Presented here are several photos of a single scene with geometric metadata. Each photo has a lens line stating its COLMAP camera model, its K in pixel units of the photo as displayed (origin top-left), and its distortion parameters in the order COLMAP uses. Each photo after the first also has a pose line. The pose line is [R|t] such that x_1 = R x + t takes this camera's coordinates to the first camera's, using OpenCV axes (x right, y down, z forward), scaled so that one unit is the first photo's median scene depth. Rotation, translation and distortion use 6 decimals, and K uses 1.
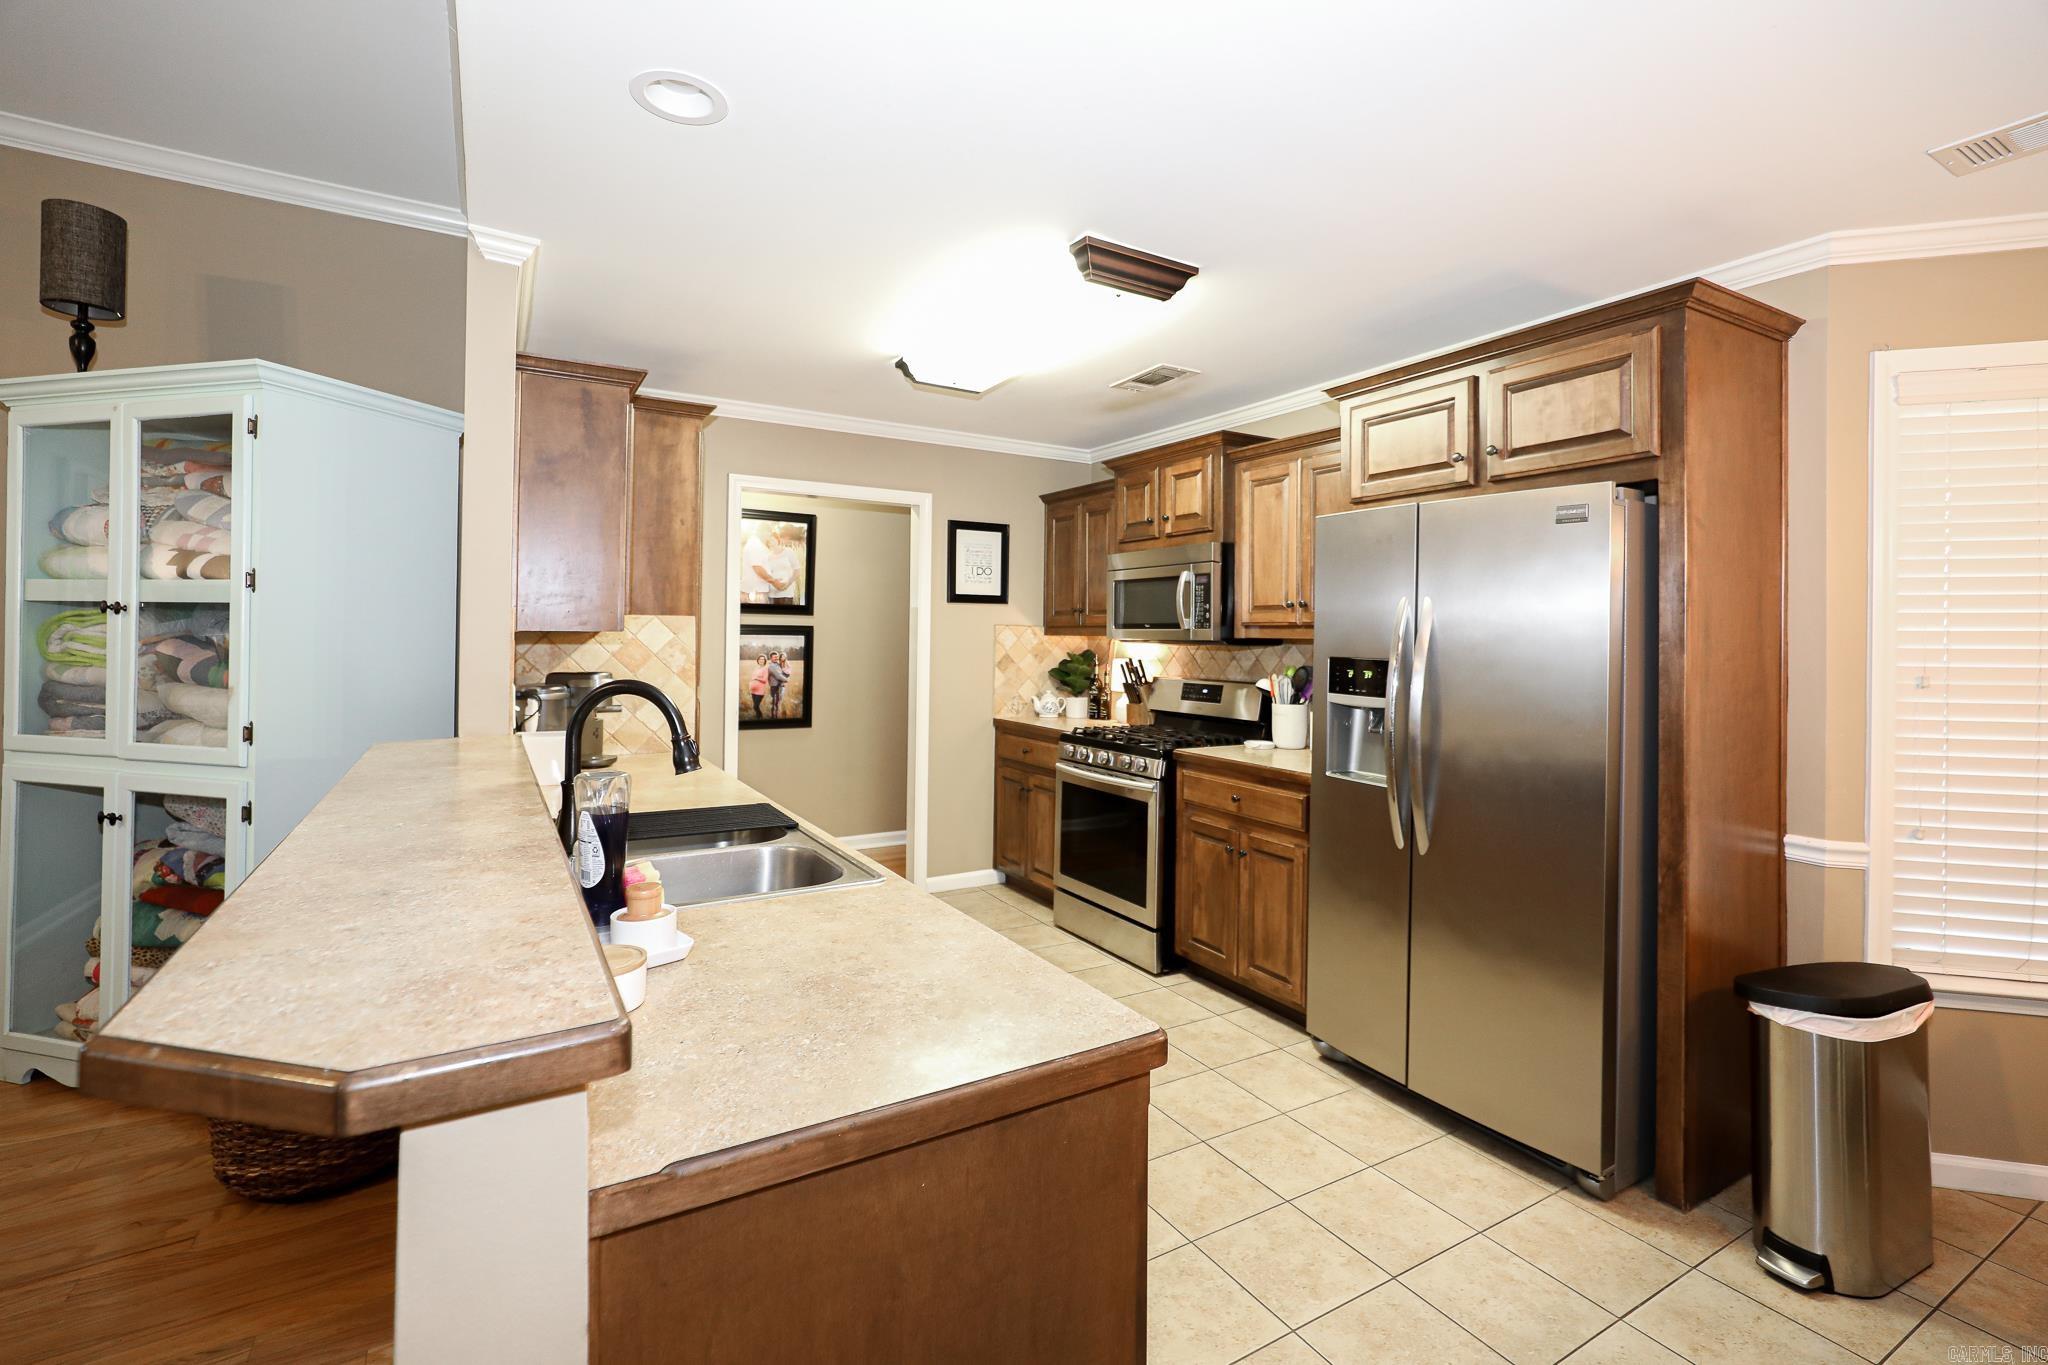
lens RADIAL K [[910.3, 0, 1030.3], [0, 910.3, 619.6], [0, 0, 1]] dist [0.002973, 0.001026]
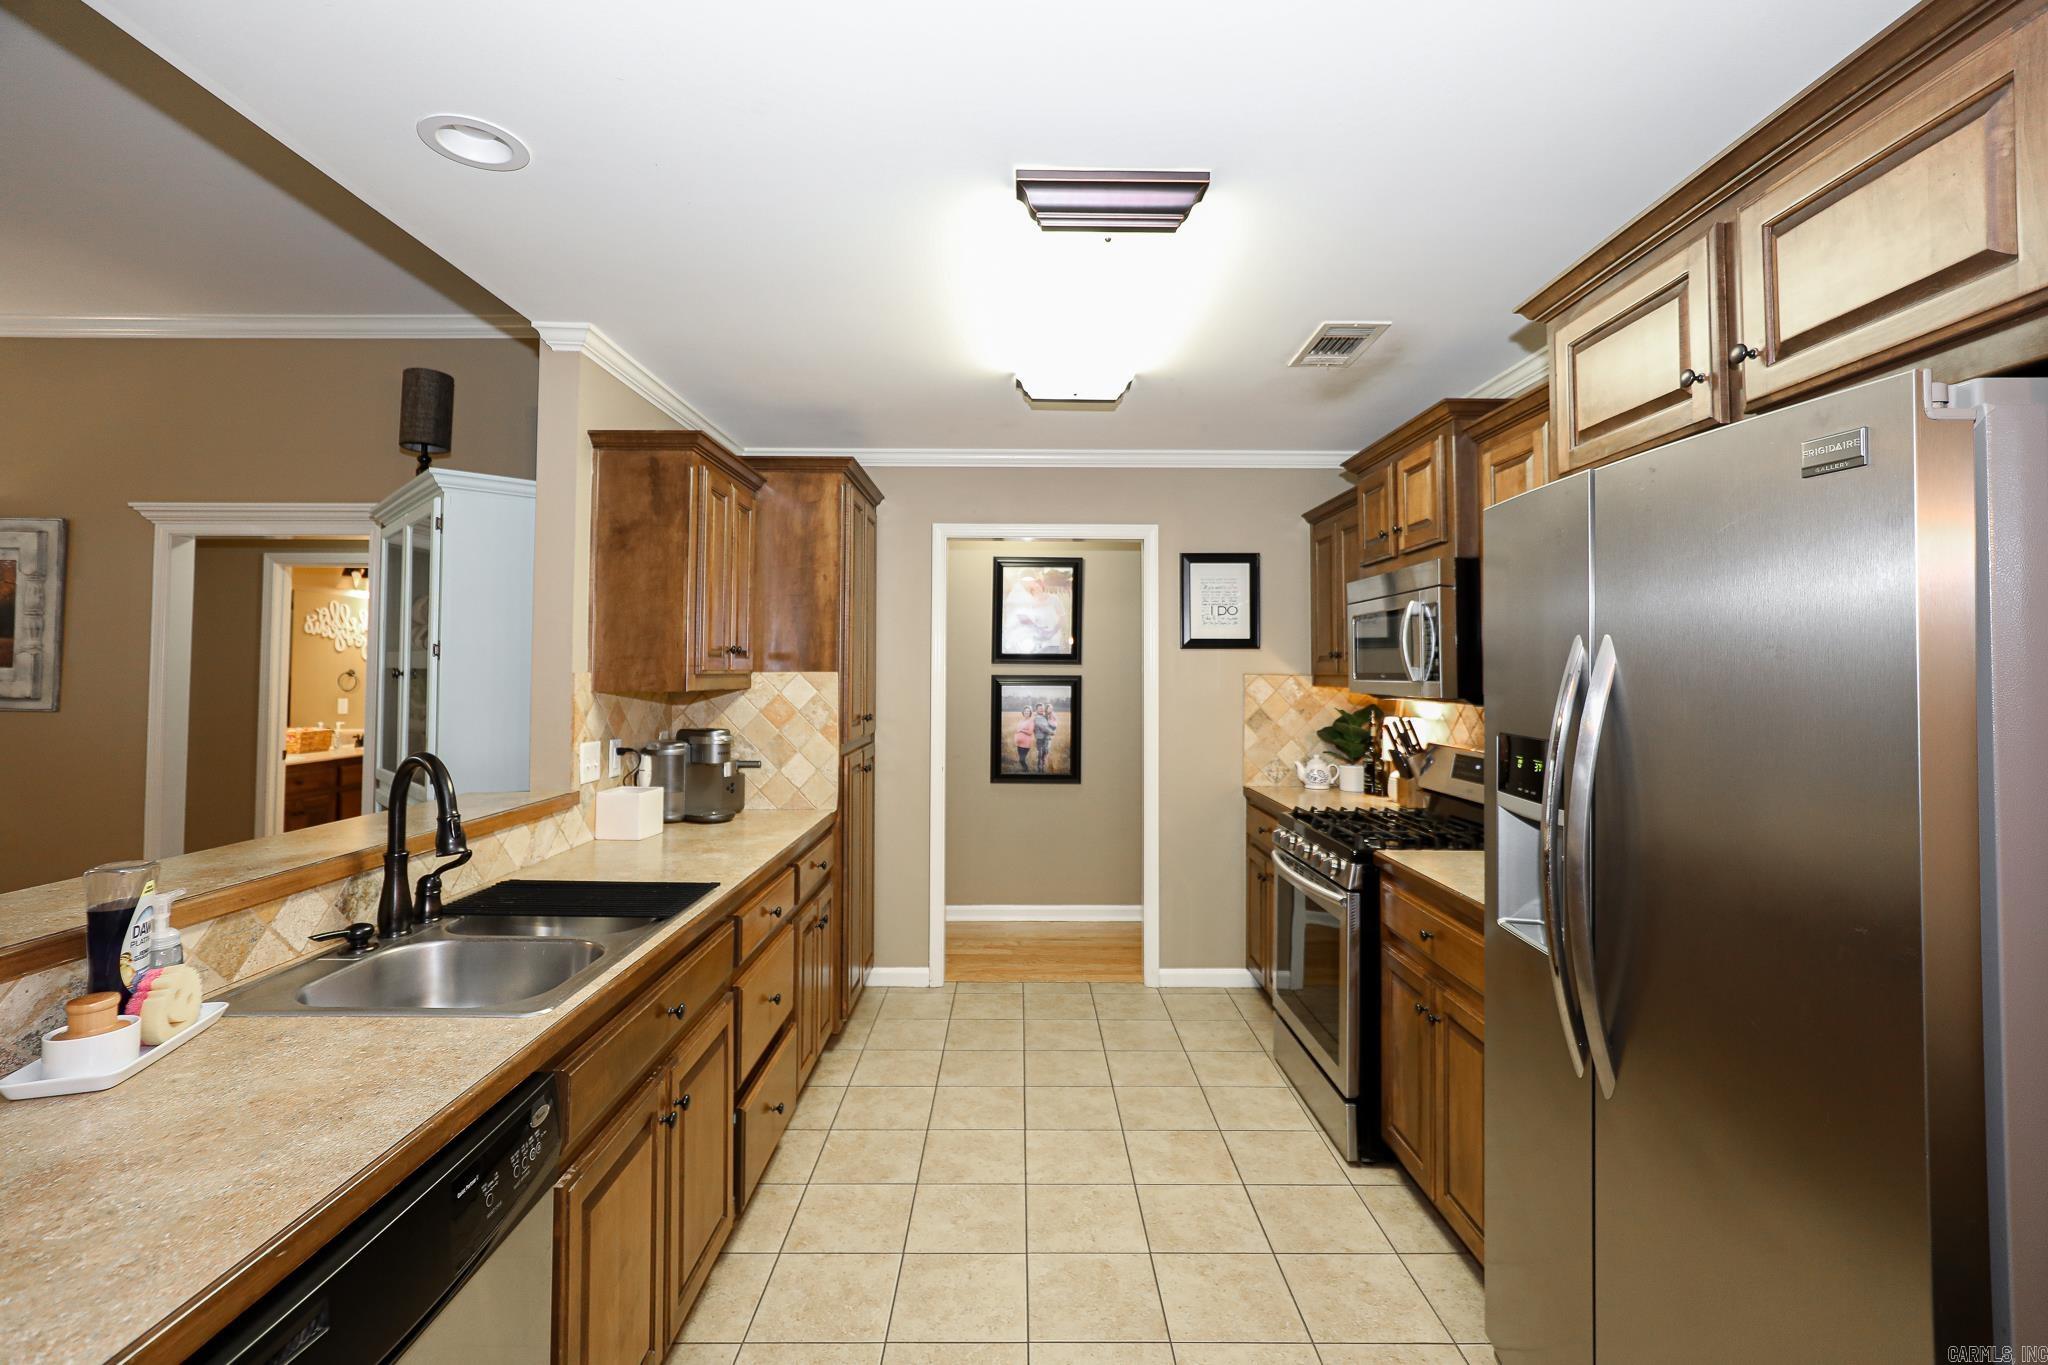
lens RADIAL K [[914.3, 0, 1032.9], [0, 914.3, 638.5], [0, 0, 1]] dist [-0.000145, 0.000290]
pose [[0.861863, -0.027513, -0.506395, 0.316620], [0.015388, 0.999486, -0.028113, -0.008881], [0.506908, 0.016437, 0.861843, 0.255883]]
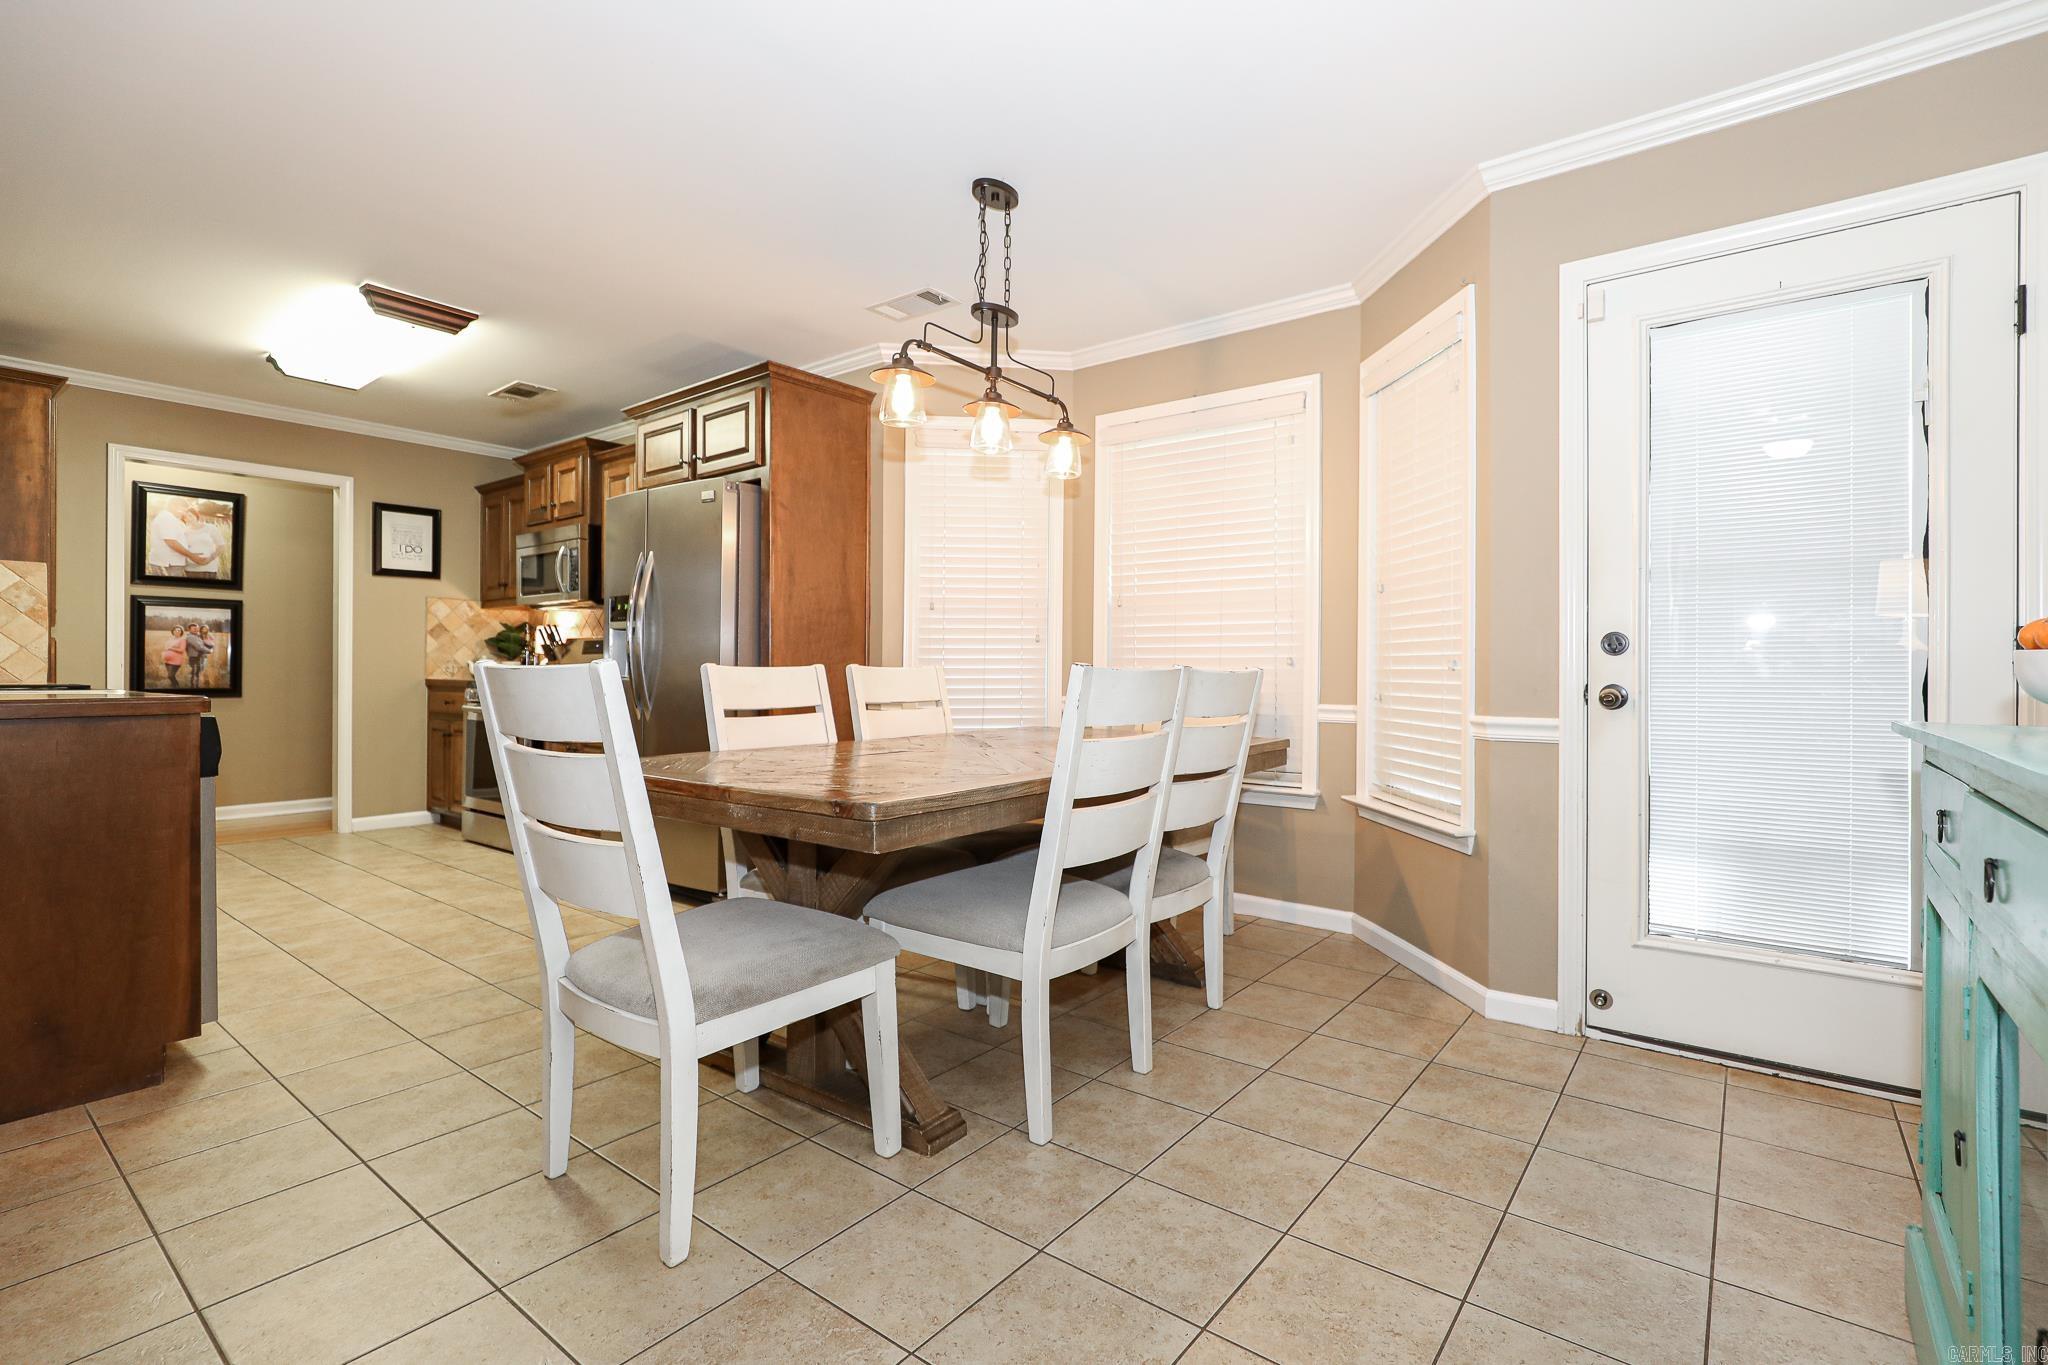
lens RADIAL K [[931.9, 0, 1020.6], [0, 931.9, 666.9], [0, 0, 1]] dist [-0.003405, 0.005417]
pose [[0.935630, -0.007995, 0.352893, 0.351640], [0.002504, 0.999869, 0.016015, 0.109503], [-0.352974, -0.014101, 0.935527, -0.510454]]
